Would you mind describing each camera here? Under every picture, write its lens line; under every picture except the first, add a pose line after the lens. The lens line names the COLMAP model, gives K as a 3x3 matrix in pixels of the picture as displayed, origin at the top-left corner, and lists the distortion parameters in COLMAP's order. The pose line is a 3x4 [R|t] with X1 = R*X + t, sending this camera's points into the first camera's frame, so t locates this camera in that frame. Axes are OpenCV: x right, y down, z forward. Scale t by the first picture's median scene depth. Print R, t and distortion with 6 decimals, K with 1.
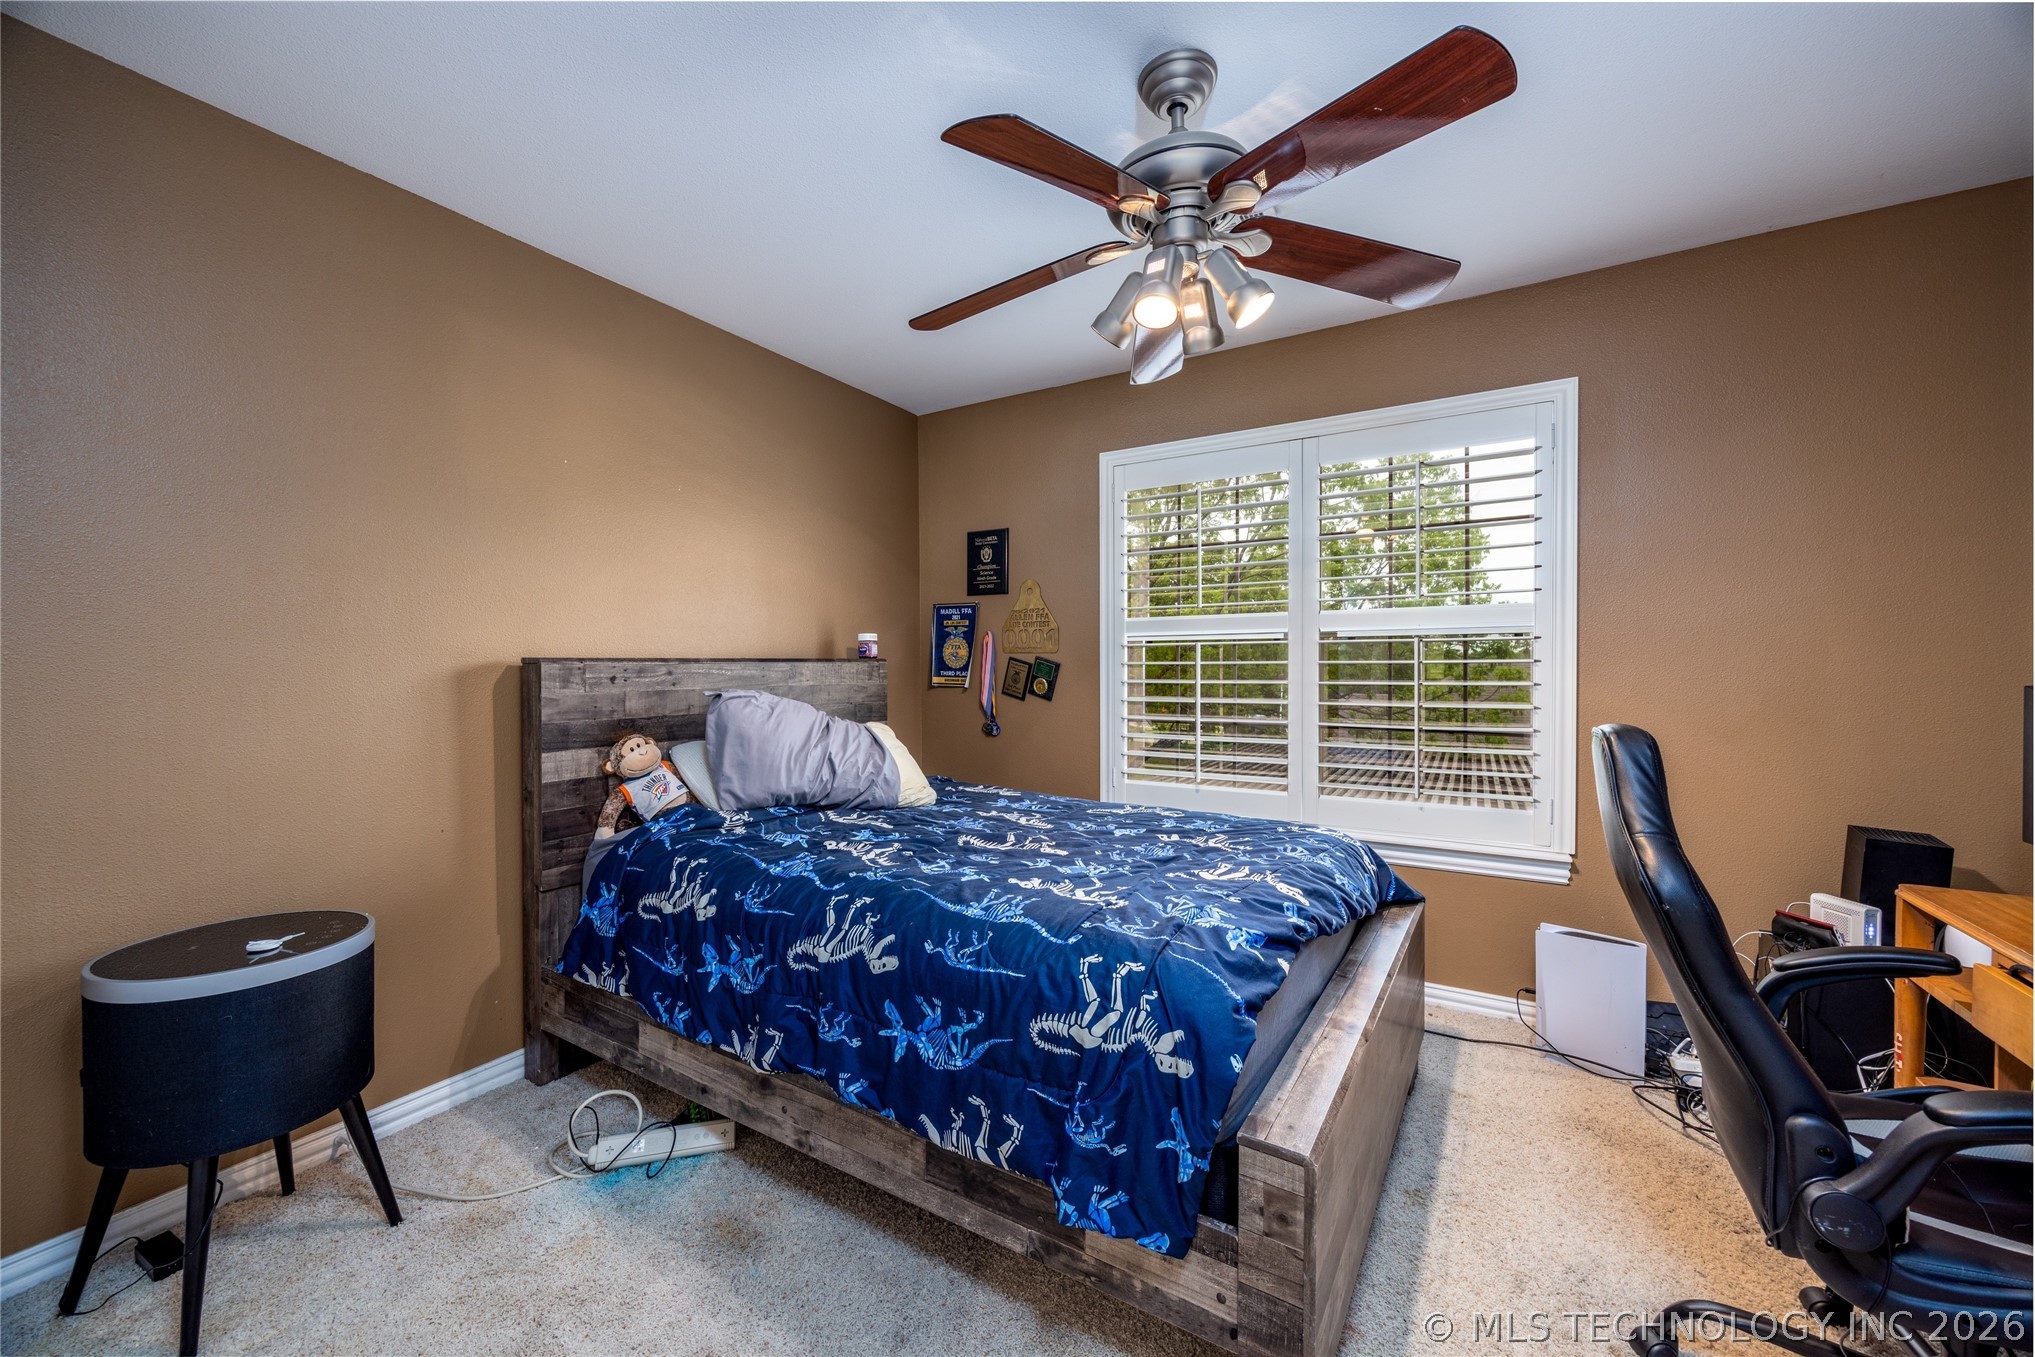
lens RADIAL K [[774.9, 0, 1009.1], [0, 774.9, 670.5], [0, 0, 1]] dist [-0.000832, 0.000008]
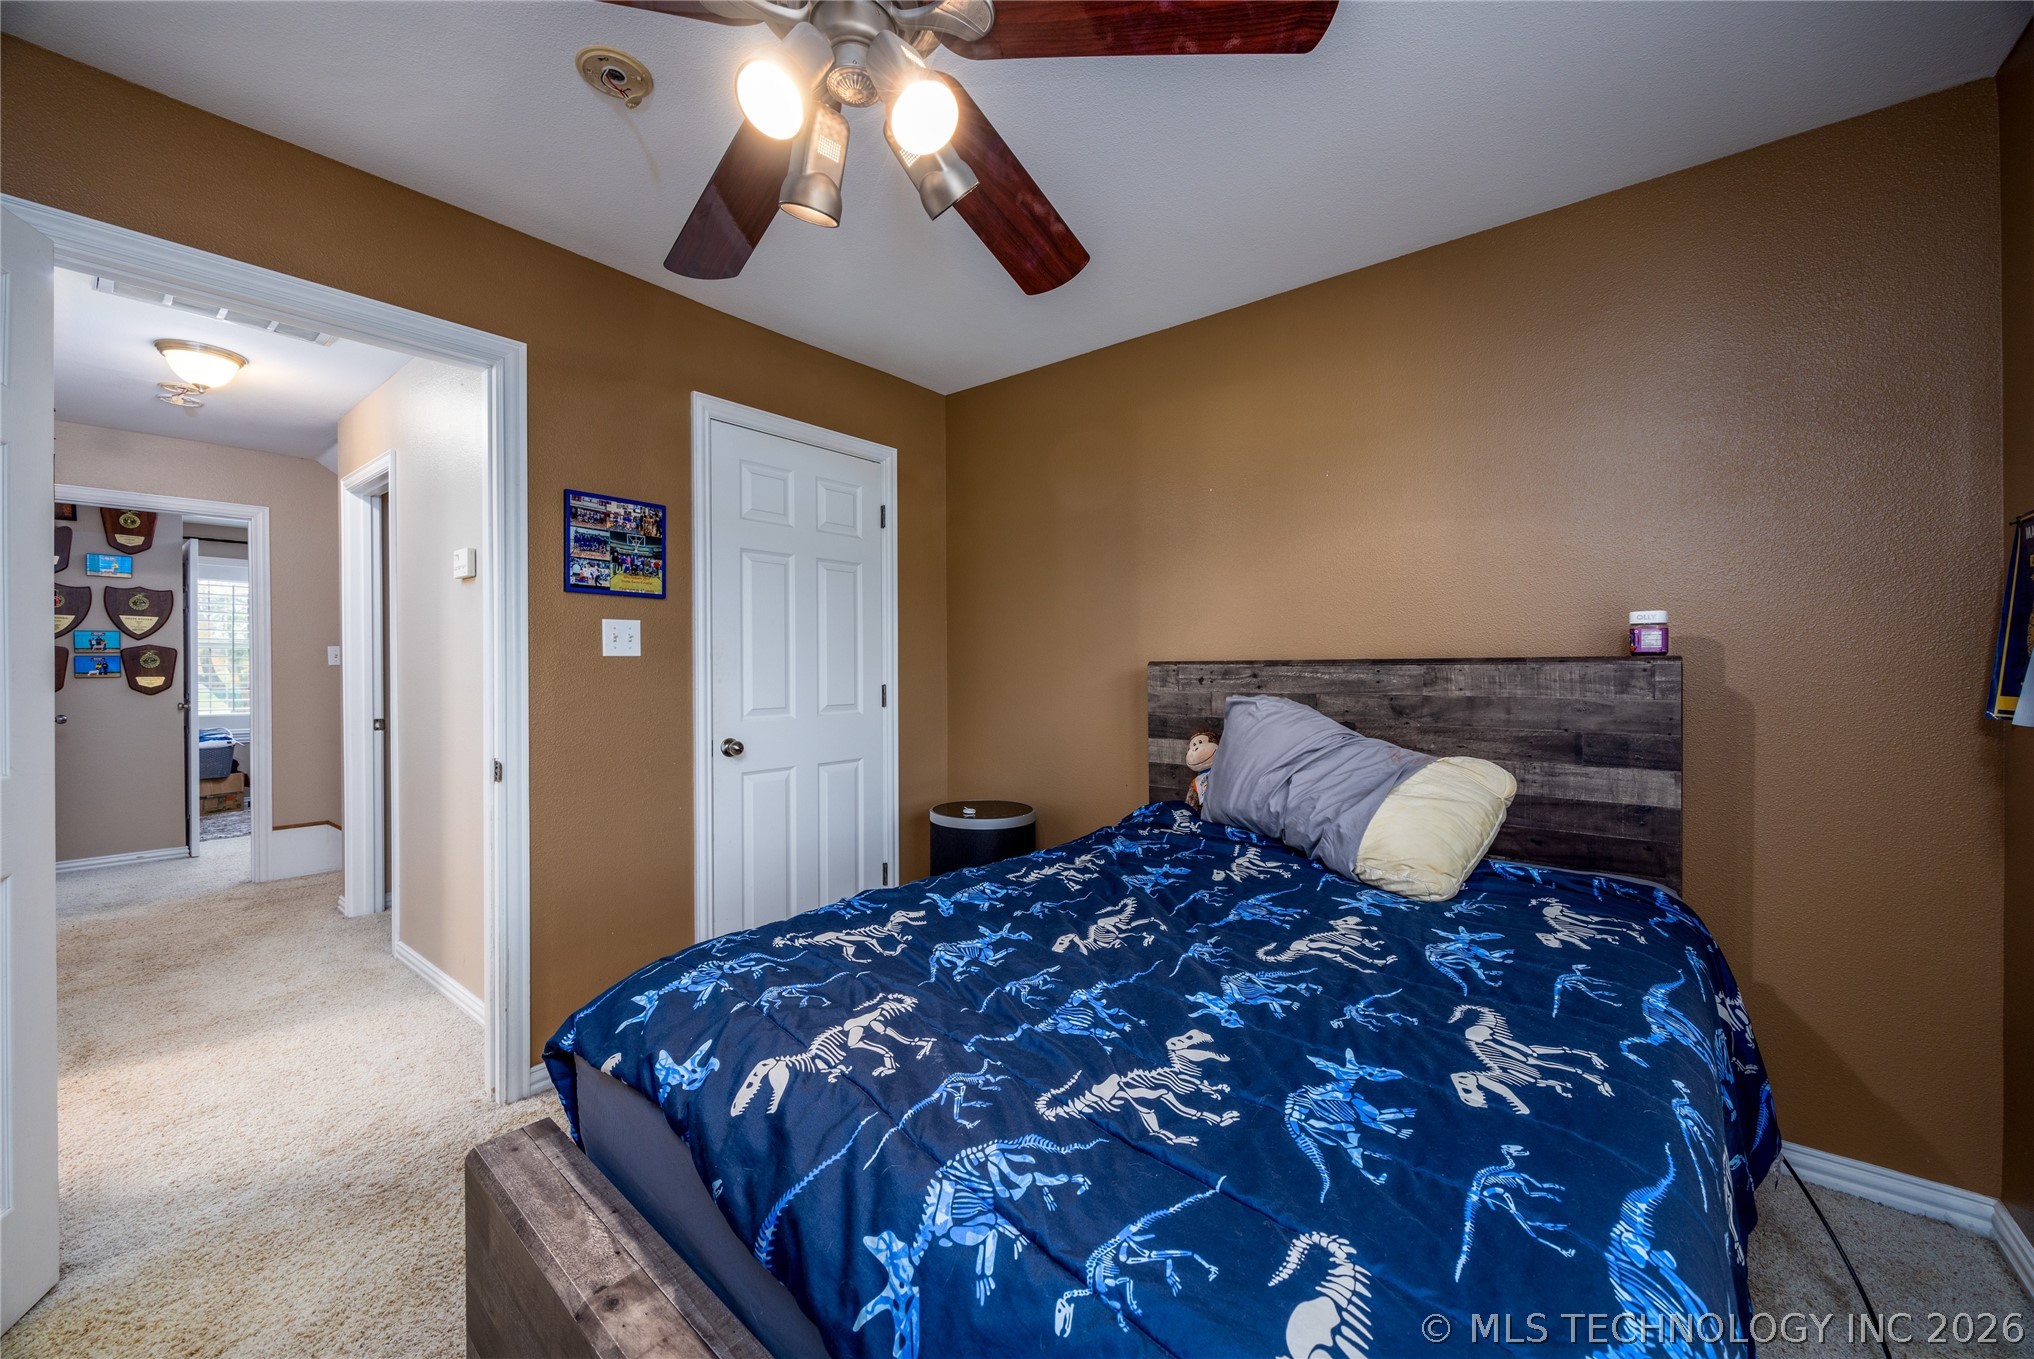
lens RADIAL K [[723.4, 0, 1017.0], [0, 723.4, 660.7], [0, 0, 1]] dist [-0.015032, -0.000072]
pose [[-0.134006, -0.005769, -0.990964, 0.509638], [-0.004988, 0.999974, -0.005147, -0.009567], [0.990968, 0.004253, -0.134031, 0.832845]]
